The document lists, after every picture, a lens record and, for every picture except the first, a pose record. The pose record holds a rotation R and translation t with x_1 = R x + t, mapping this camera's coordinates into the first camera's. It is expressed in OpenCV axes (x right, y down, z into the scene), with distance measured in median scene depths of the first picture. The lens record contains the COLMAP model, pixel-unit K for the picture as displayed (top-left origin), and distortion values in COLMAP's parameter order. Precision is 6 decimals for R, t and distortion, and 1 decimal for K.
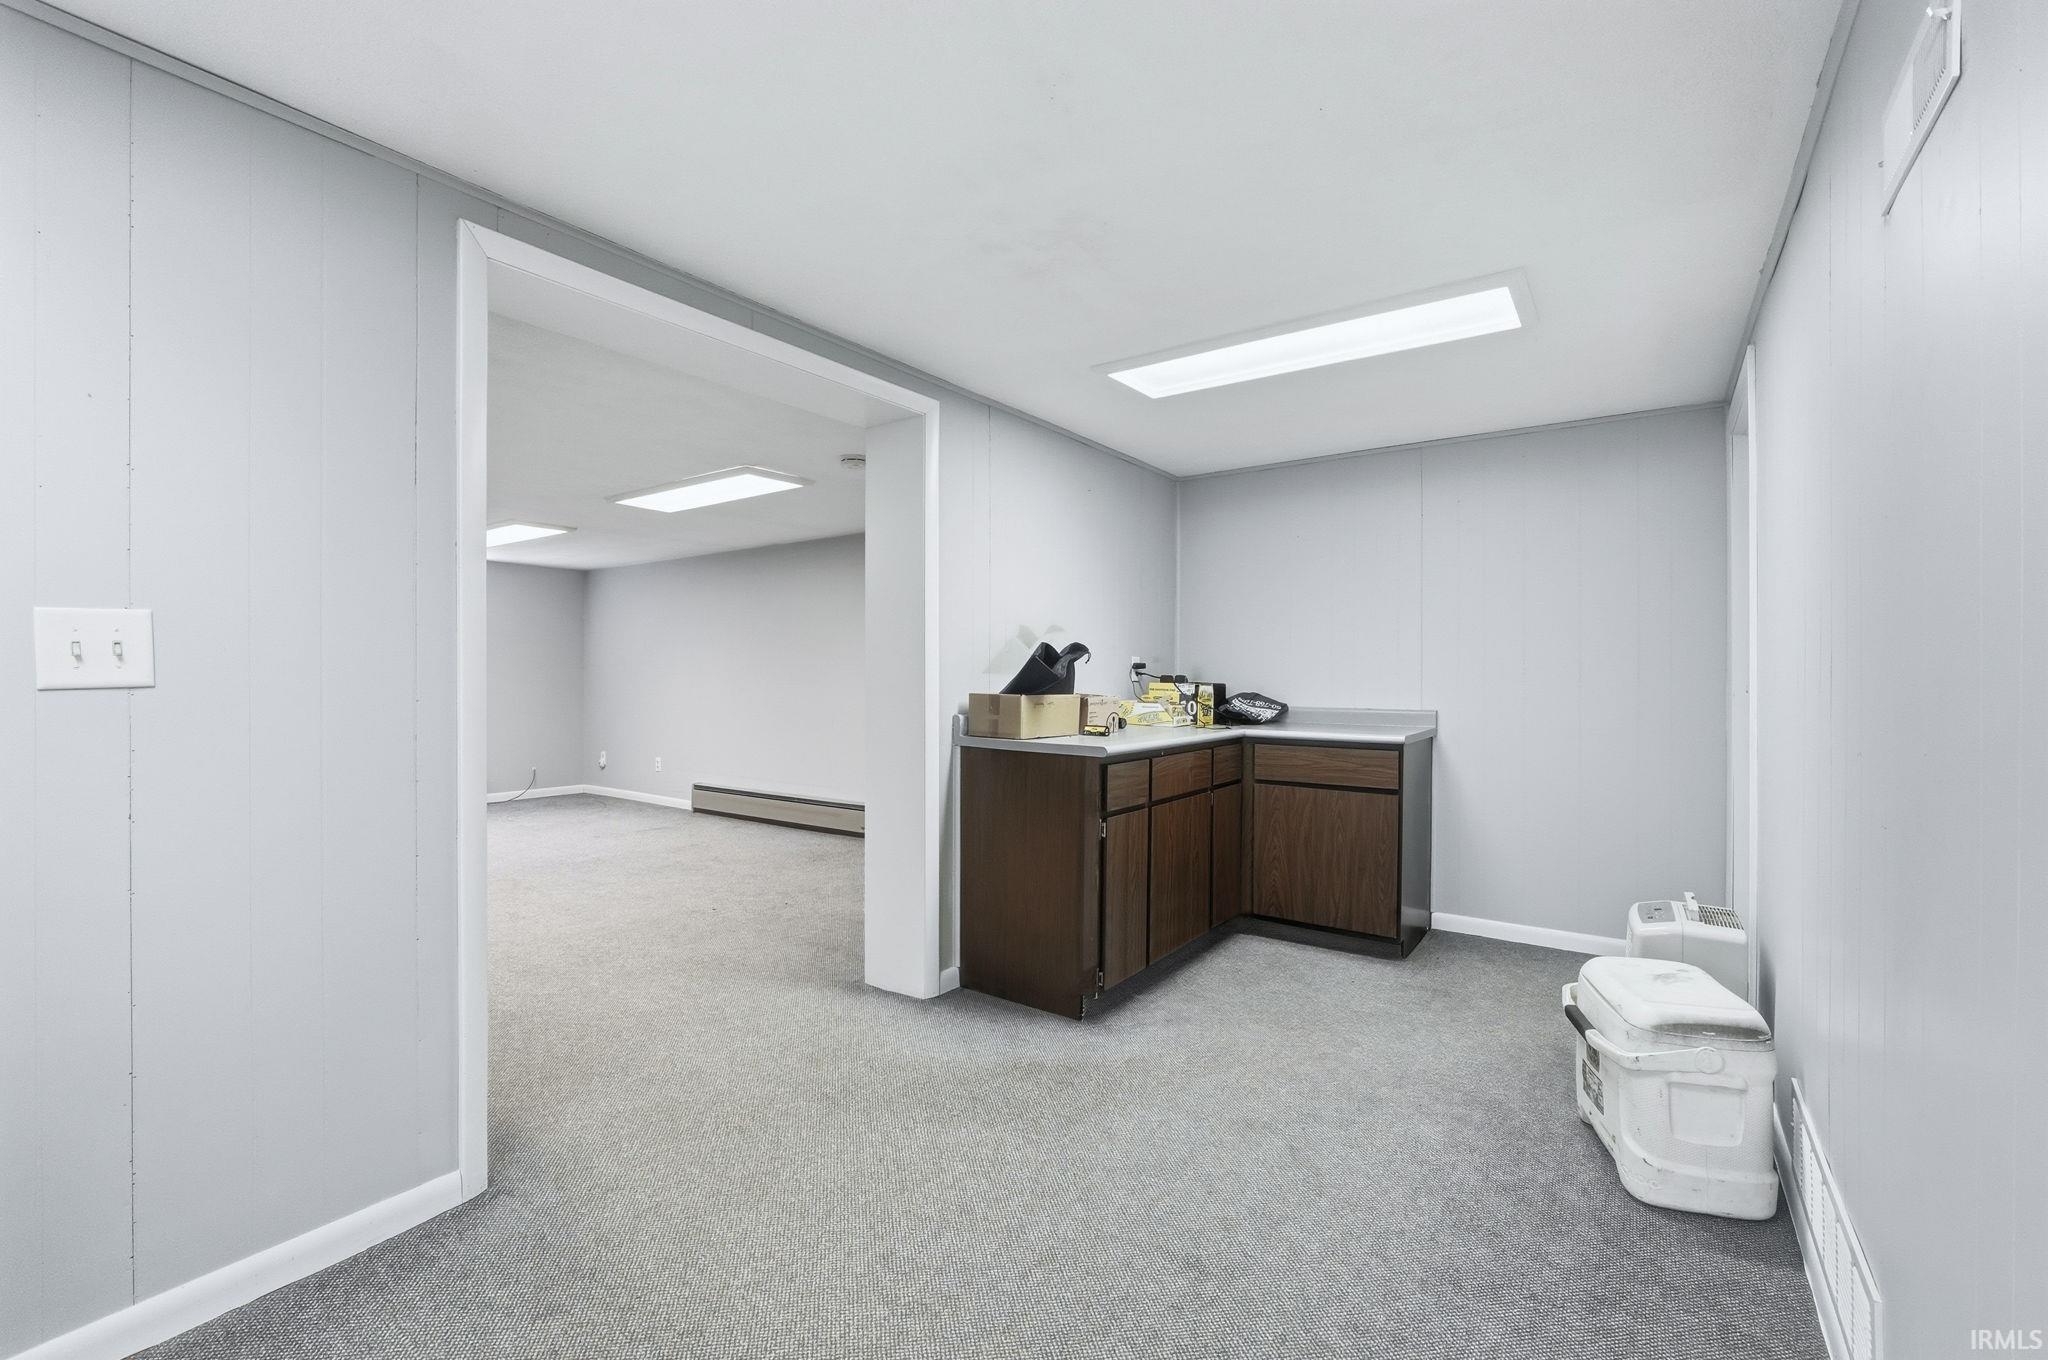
lens RADIAL K [[867.8, 0, 1027.5], [0, 867.8, 677.9], [0, 0, 1]] dist [-0.002814, 0.000252]
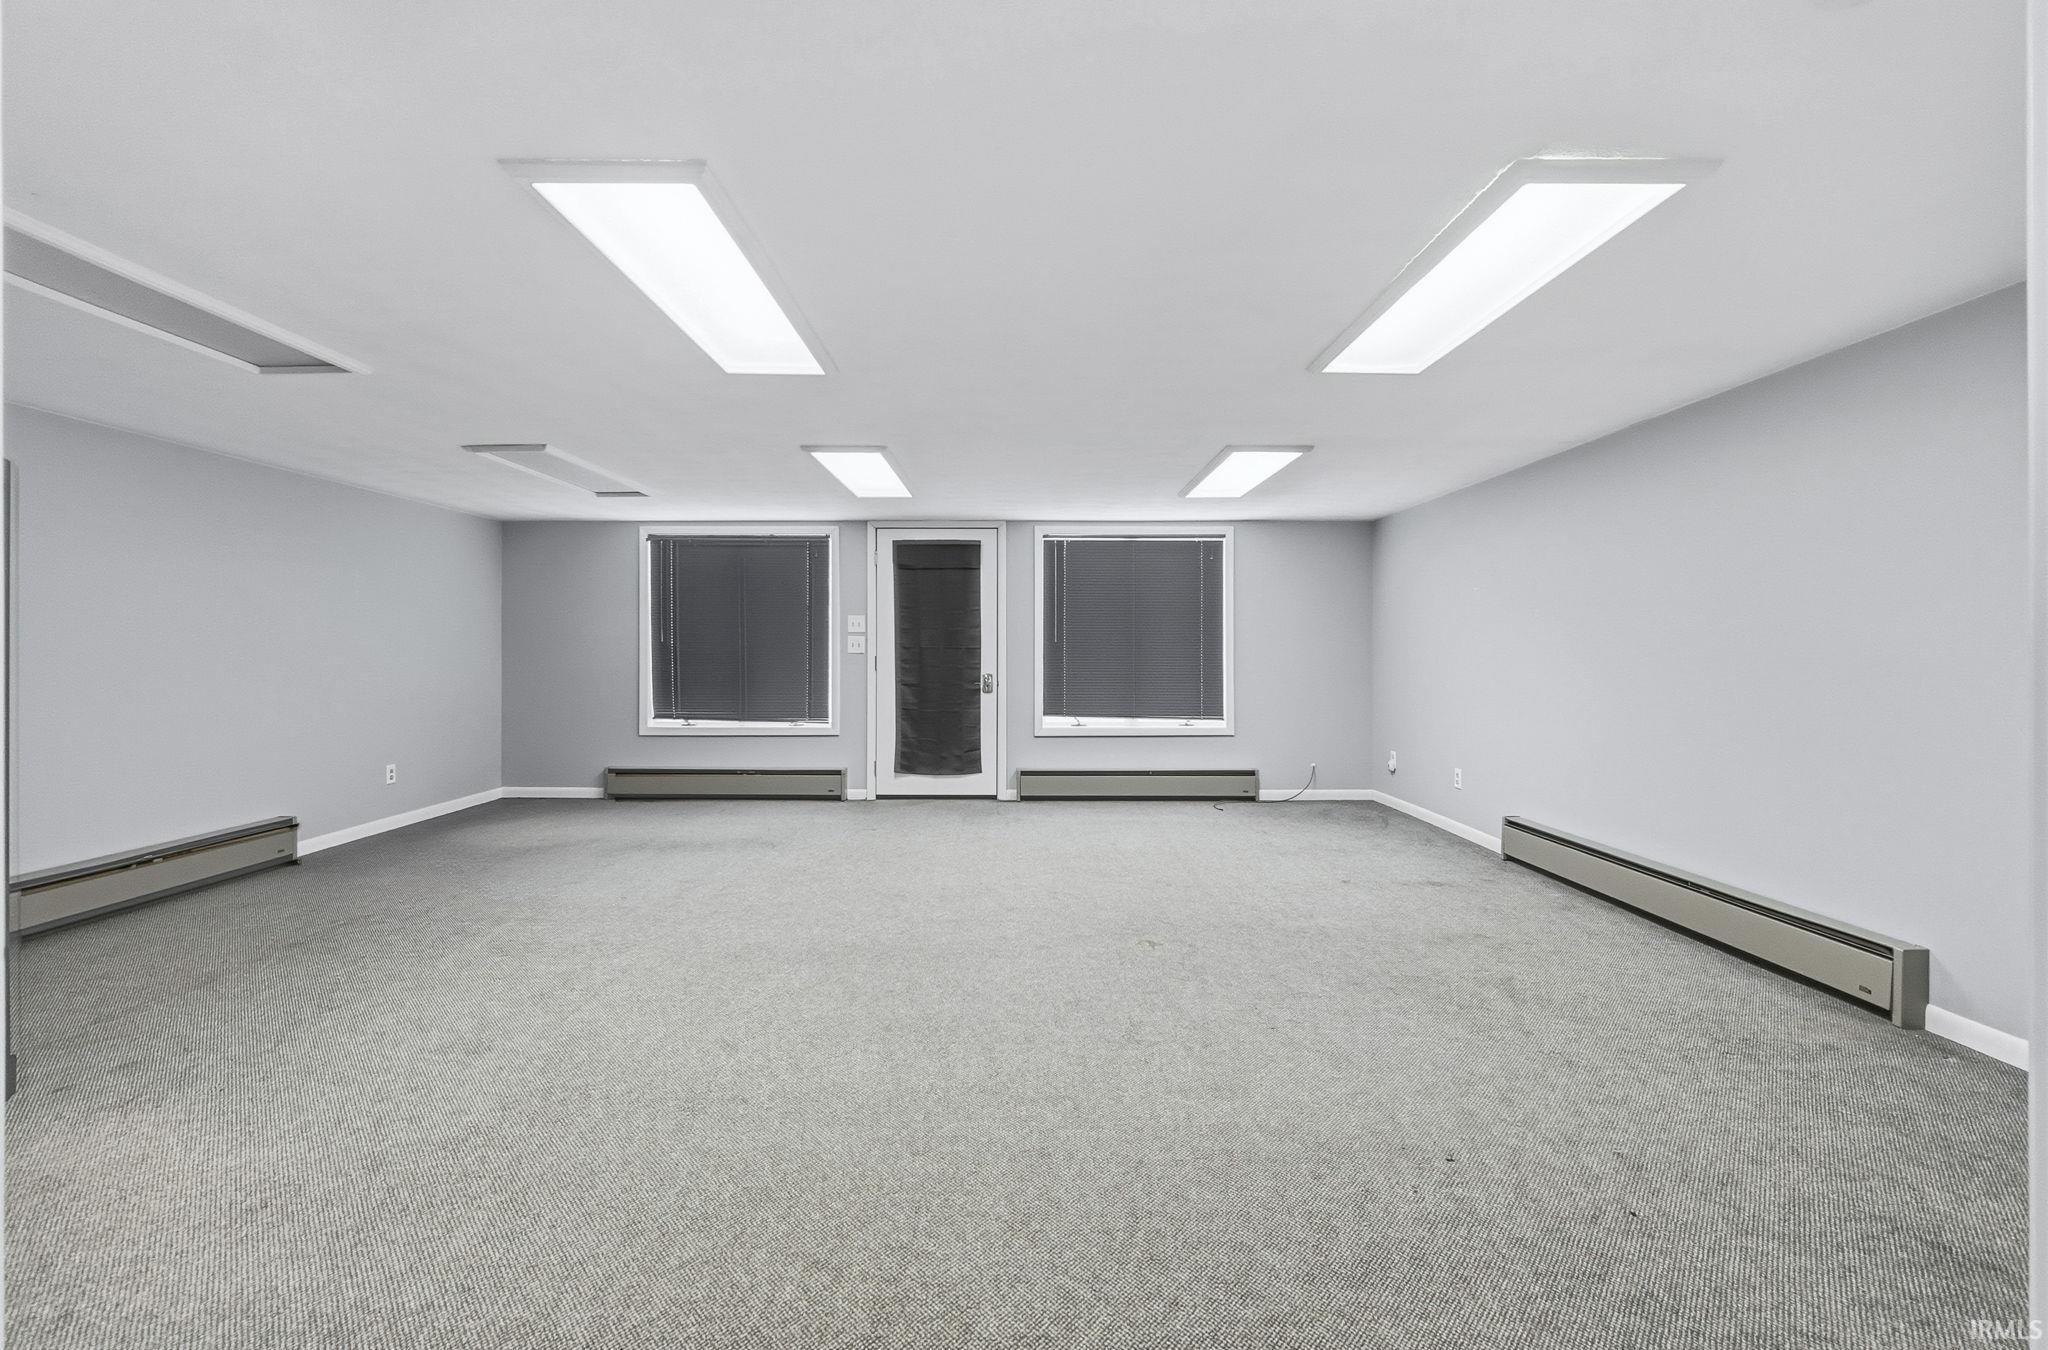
lens RADIAL K [[853.5, 0, 1029.7], [0, 853.5, 657.7], [0, 0, 1]] dist [-0.003338, -0.000092]
pose [[0.590223, -0.000122, -0.807240, -0.075065], [0.002948, 0.999994, 0.002004, -0.001041], [0.807235, -0.003562, 0.590220, 0.326978]]
